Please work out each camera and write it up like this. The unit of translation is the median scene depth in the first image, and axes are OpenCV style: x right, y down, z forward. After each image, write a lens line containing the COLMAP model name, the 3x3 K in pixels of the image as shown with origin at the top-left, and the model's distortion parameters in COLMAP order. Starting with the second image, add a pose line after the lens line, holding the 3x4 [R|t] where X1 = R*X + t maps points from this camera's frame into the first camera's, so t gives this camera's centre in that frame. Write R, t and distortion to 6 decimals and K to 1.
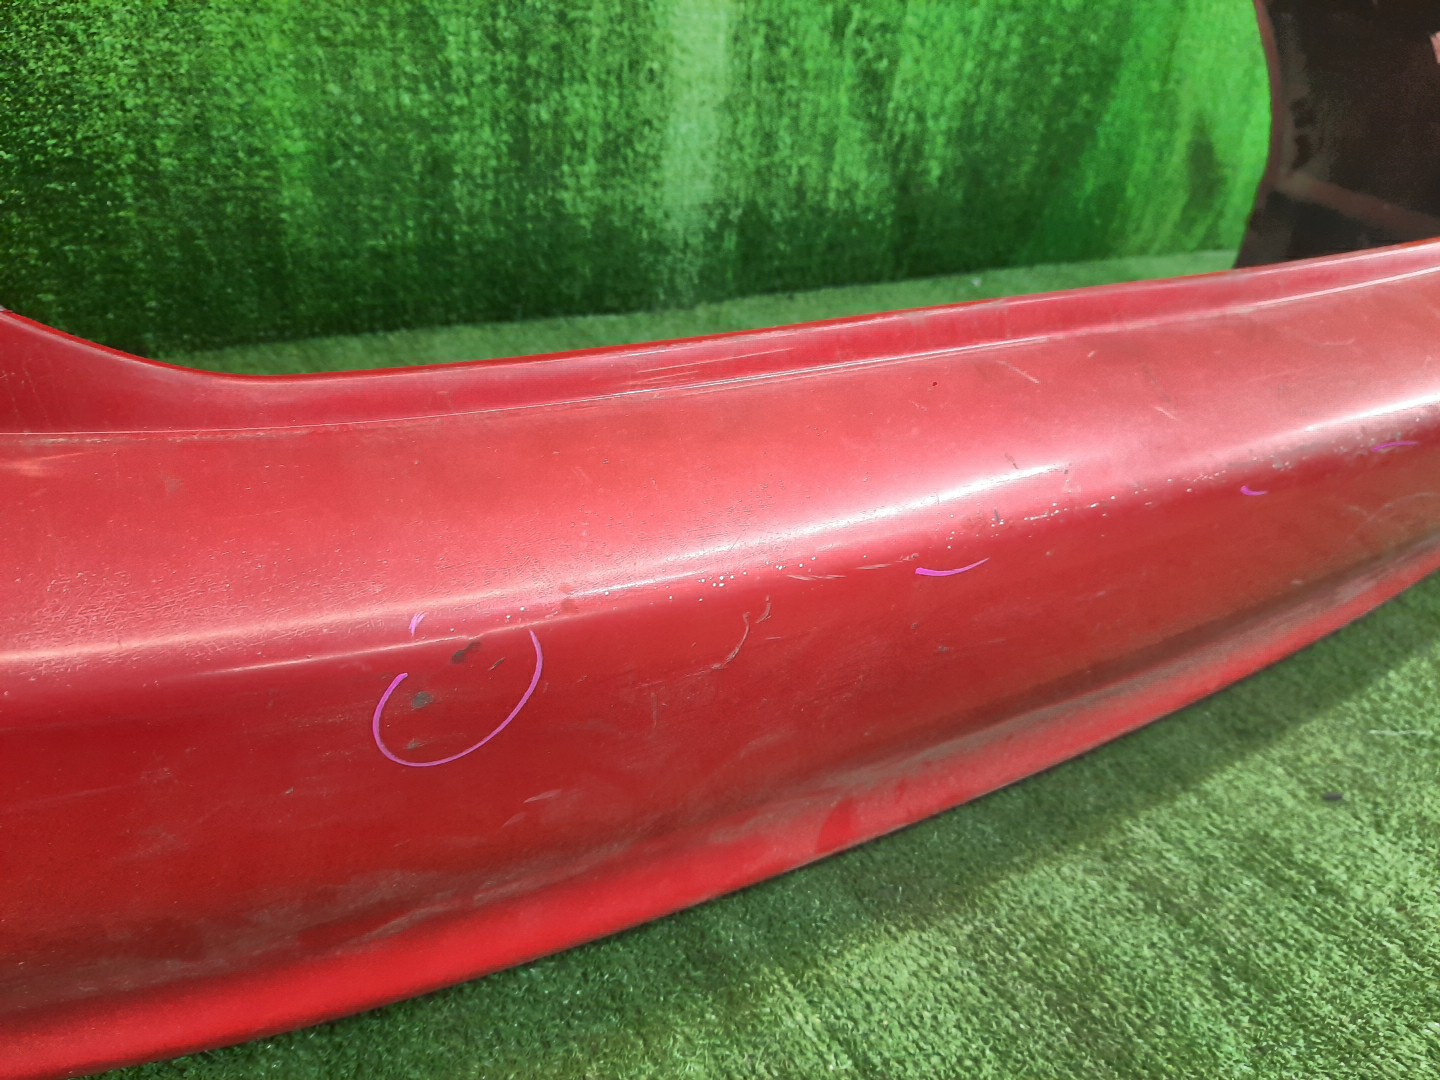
lens RADIAL K [[1070.5, 0, 720.0], [0, 1070.5, 540.0], [0, 0, 1]] dist [0.000819, -0.013403]
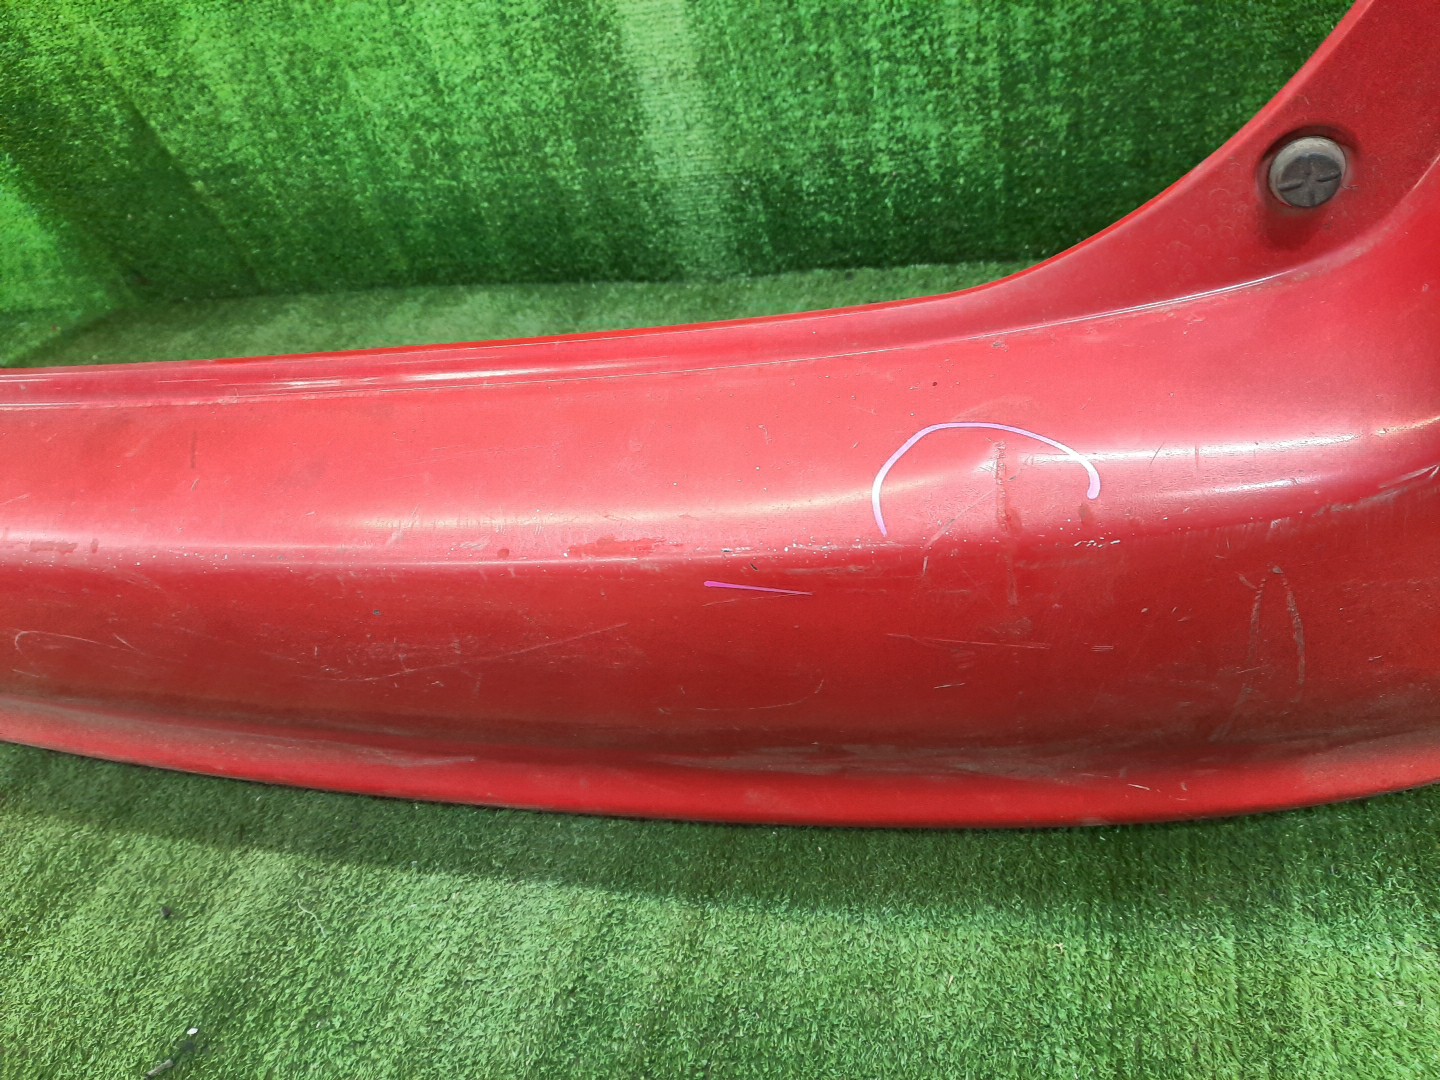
lens RADIAL K [[1093.4, 0, 720.0], [0, 1093.4, 540.0], [0, 0, 1]] dist [0.000143, -0.007916]
pose [[0.597326, 0.273471, -0.753933, 0.842776], [-0.181872, 0.961766, 0.204764, -0.210139], [0.781105, 0.014808, 0.624224, 0.419593]]
